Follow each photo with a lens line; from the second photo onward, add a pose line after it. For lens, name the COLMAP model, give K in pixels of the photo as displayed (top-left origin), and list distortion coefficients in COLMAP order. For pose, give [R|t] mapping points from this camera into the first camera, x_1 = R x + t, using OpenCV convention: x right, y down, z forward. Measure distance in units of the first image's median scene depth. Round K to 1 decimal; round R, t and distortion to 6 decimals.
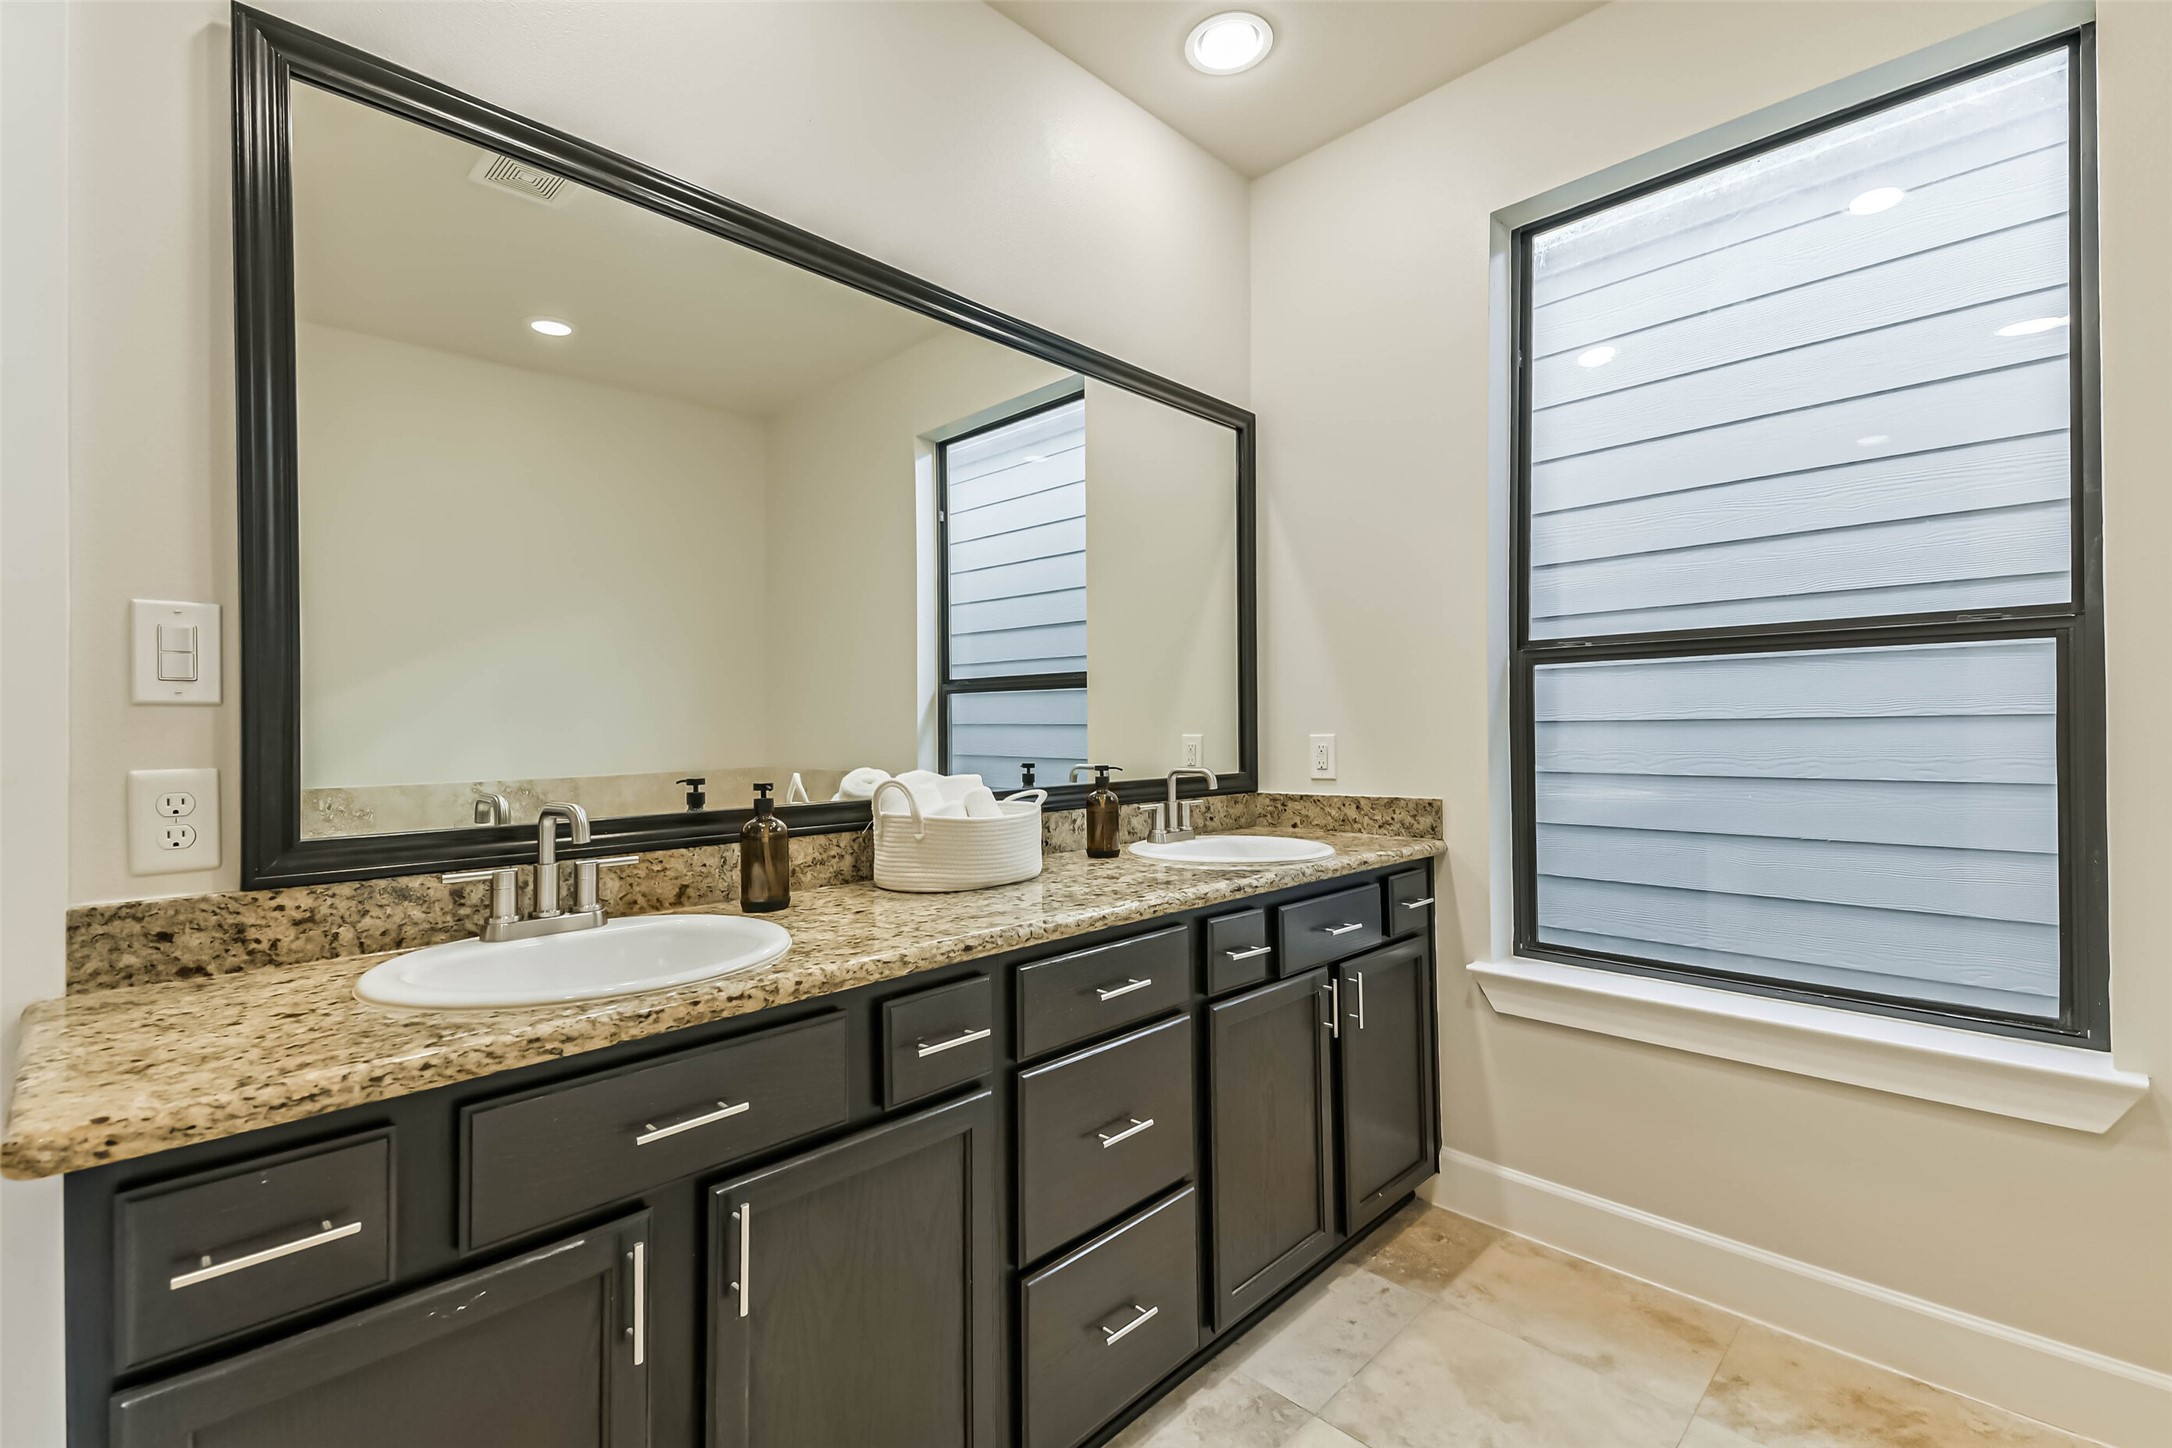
lens RADIAL K [[941.8, 0, 1082.4], [0, 941.8, 723.5], [0, 0, 1]] dist [0.083804, -0.038977]
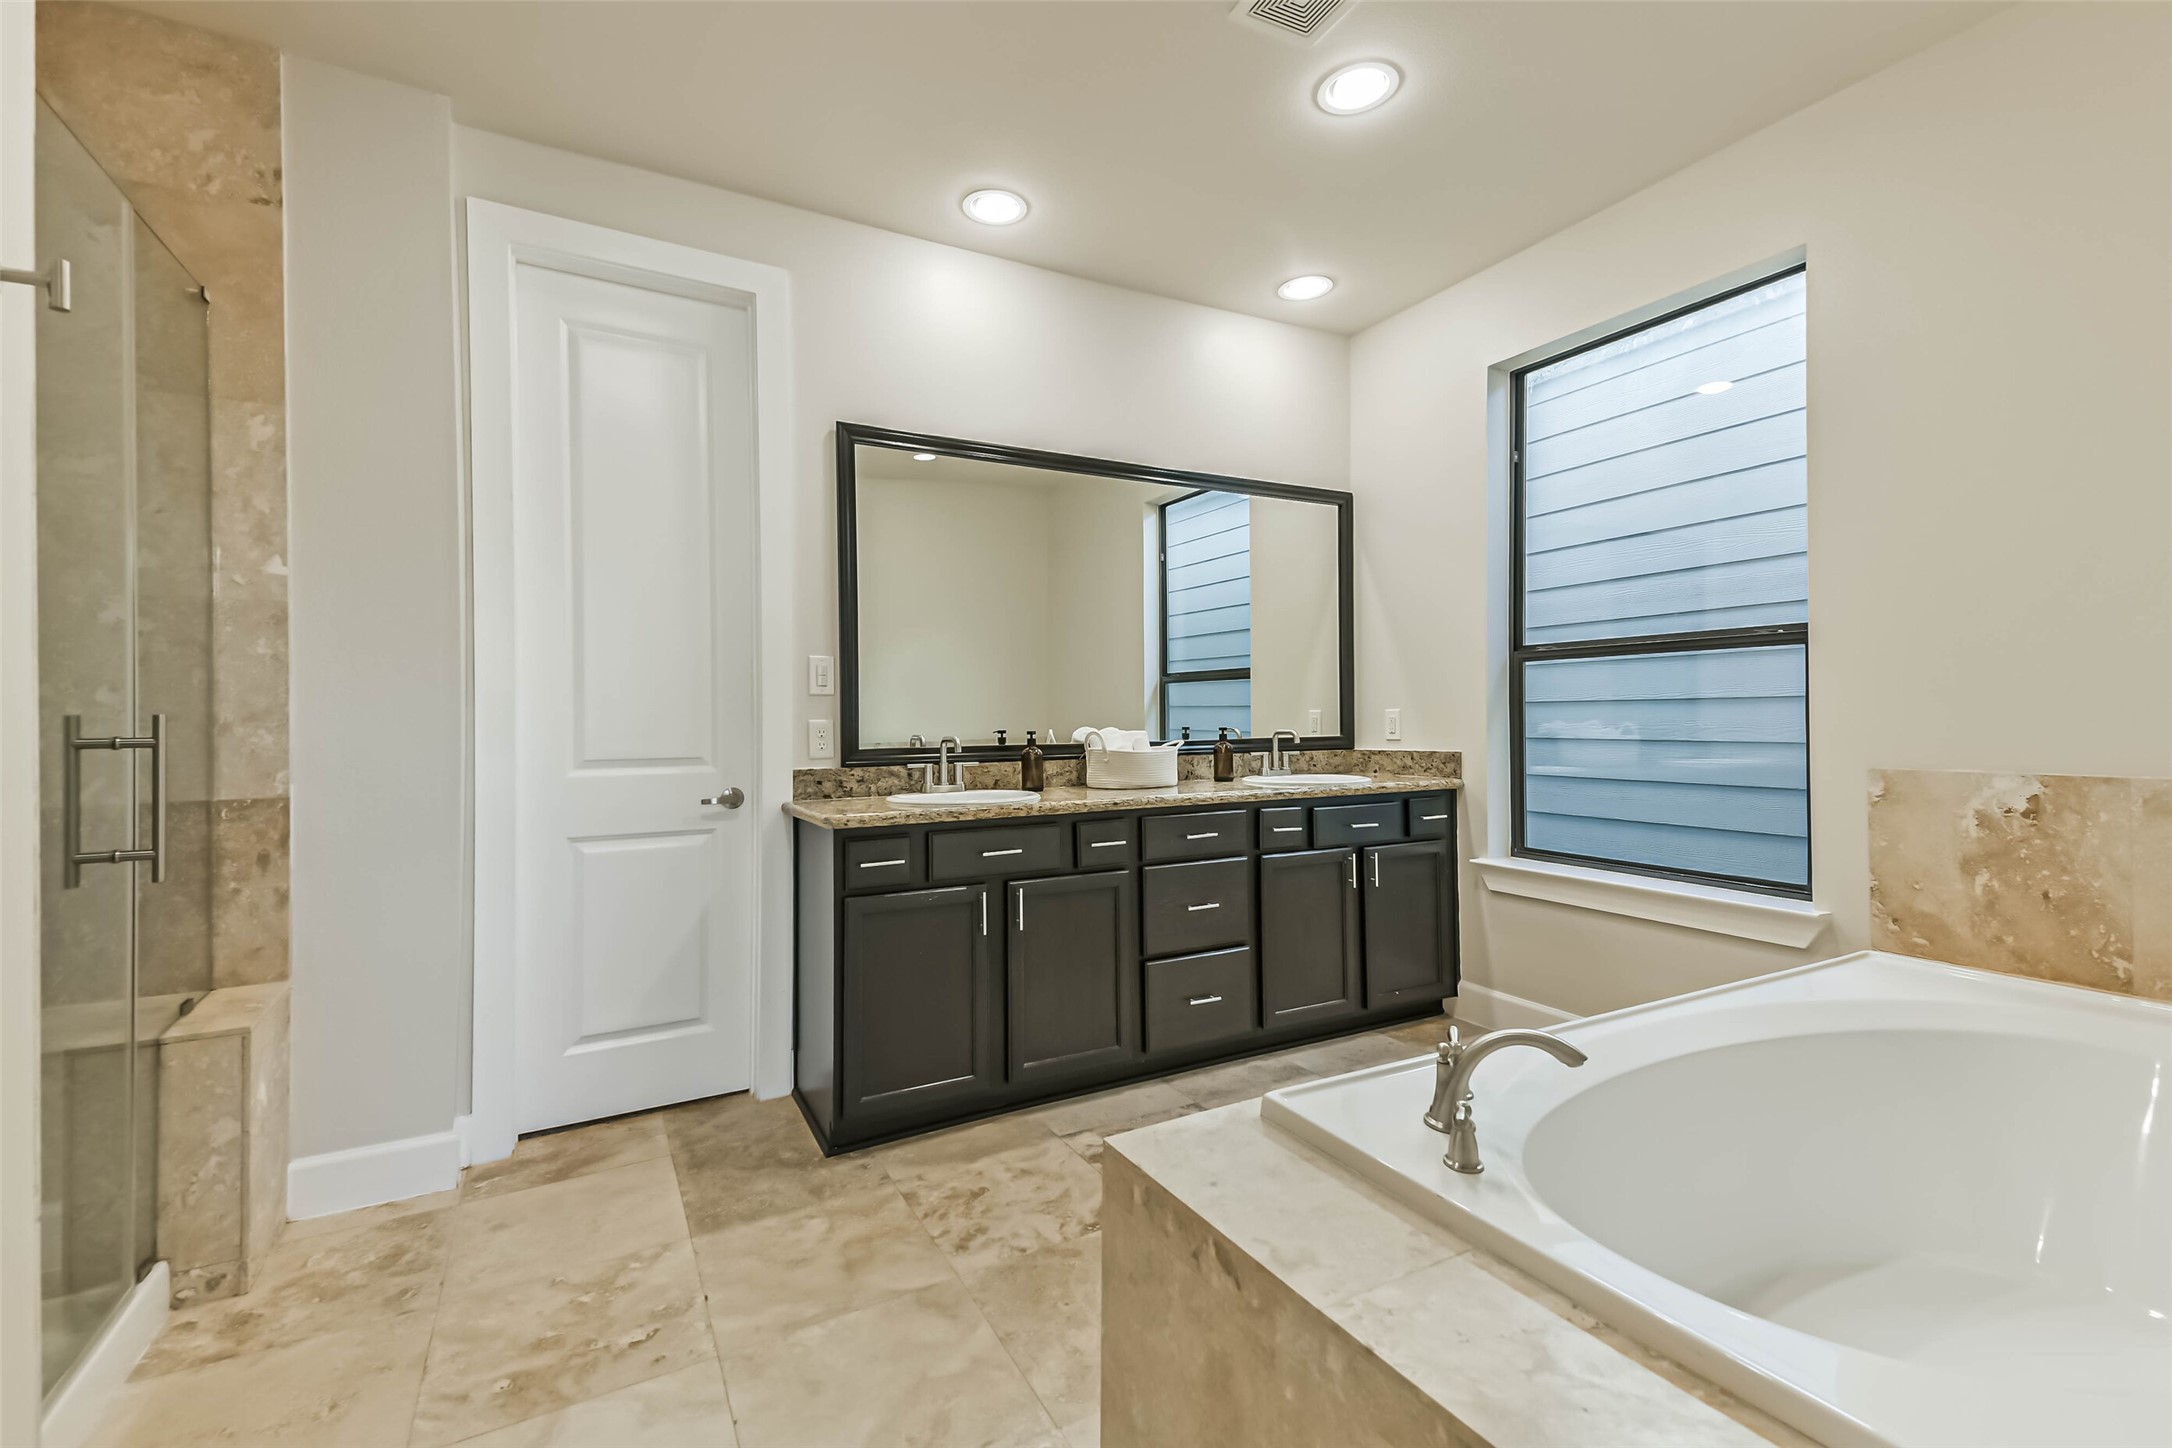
lens RADIAL K [[935.9, 0, 1087.0], [0, 935.9, 714.1], [0, 0, 1]] dist [0.087243, -0.037669]
pose [[0.956599, -0.000928, -0.291407, 0.303441], [0.002835, 0.999977, 0.006124, 0.010883], [0.291395, -0.006684, 0.956579, -0.740904]]
